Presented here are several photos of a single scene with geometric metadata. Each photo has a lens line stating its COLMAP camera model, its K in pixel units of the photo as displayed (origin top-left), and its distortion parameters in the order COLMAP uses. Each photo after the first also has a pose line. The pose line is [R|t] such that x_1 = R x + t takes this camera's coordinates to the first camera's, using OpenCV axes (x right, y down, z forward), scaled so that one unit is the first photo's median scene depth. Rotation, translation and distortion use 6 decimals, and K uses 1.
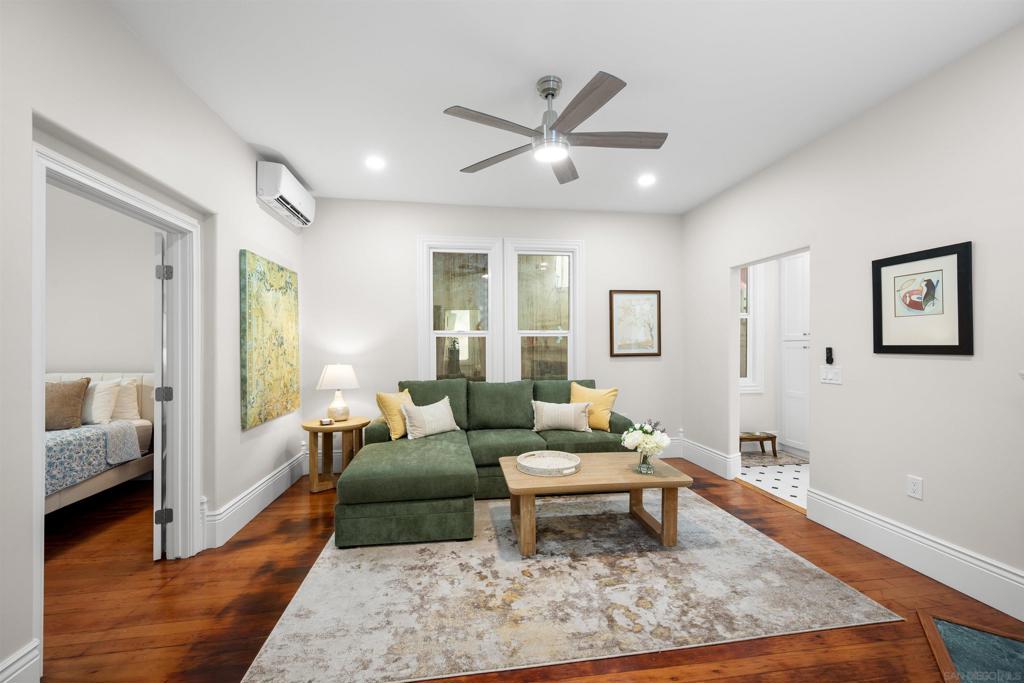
lens RADIAL K [[407.6, 0, 512.0], [0, 407.6, 341.5], [0, 0, 1]] dist [-0.001416, -0.000253]
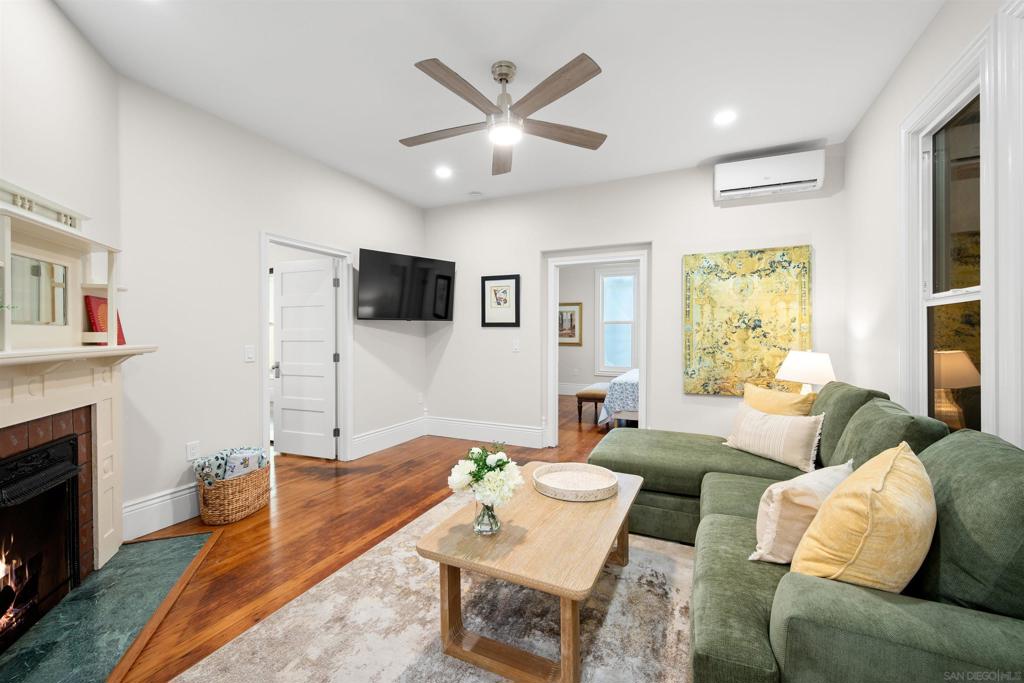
lens RADIAL K [[417.7, 0, 510.6], [0, 417.7, 337.2], [0, 0, 1]] dist [-0.000257, 0.000012]
pose [[-0.551511, 0.007264, -0.834136, 0.940894], [0.010904, 0.999939, 0.001498, 0.033402], [0.834096, -0.008269, -0.551557, 1.560238]]
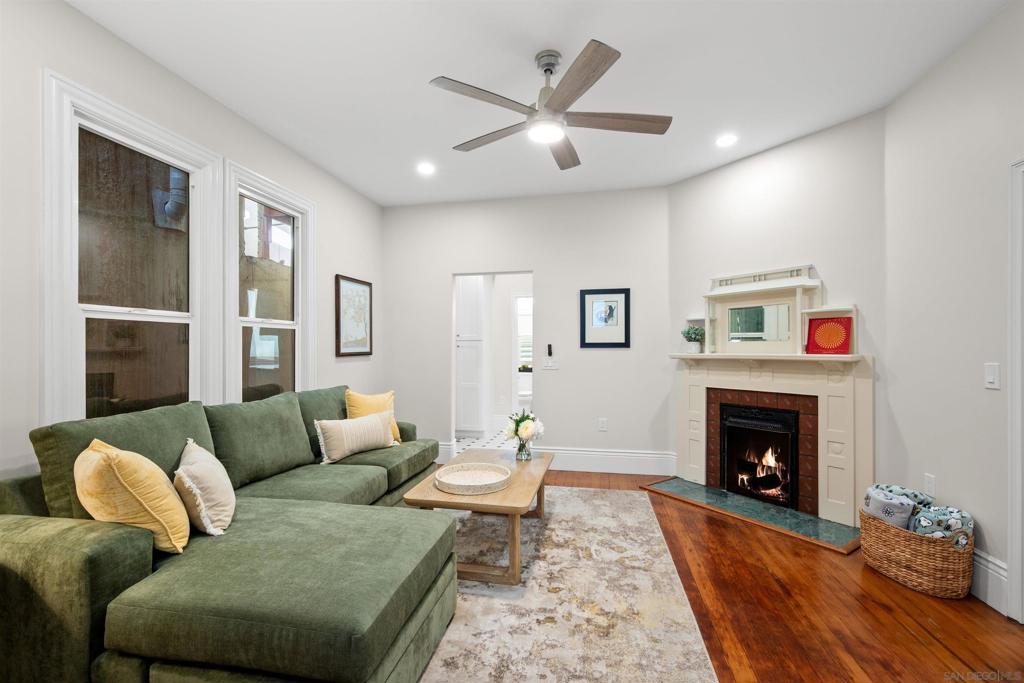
lens RADIAL K [[432.8, 0, 512.8], [0, 432.8, 344.1], [0, 0, 1]] dist [0.000541, 0.000195]
pose [[0.338994, 0.008735, 0.940748, -0.857101], [-0.007283, 0.999951, -0.006661, 0.029851], [-0.940760, -0.004593, 0.339041, 0.726148]]
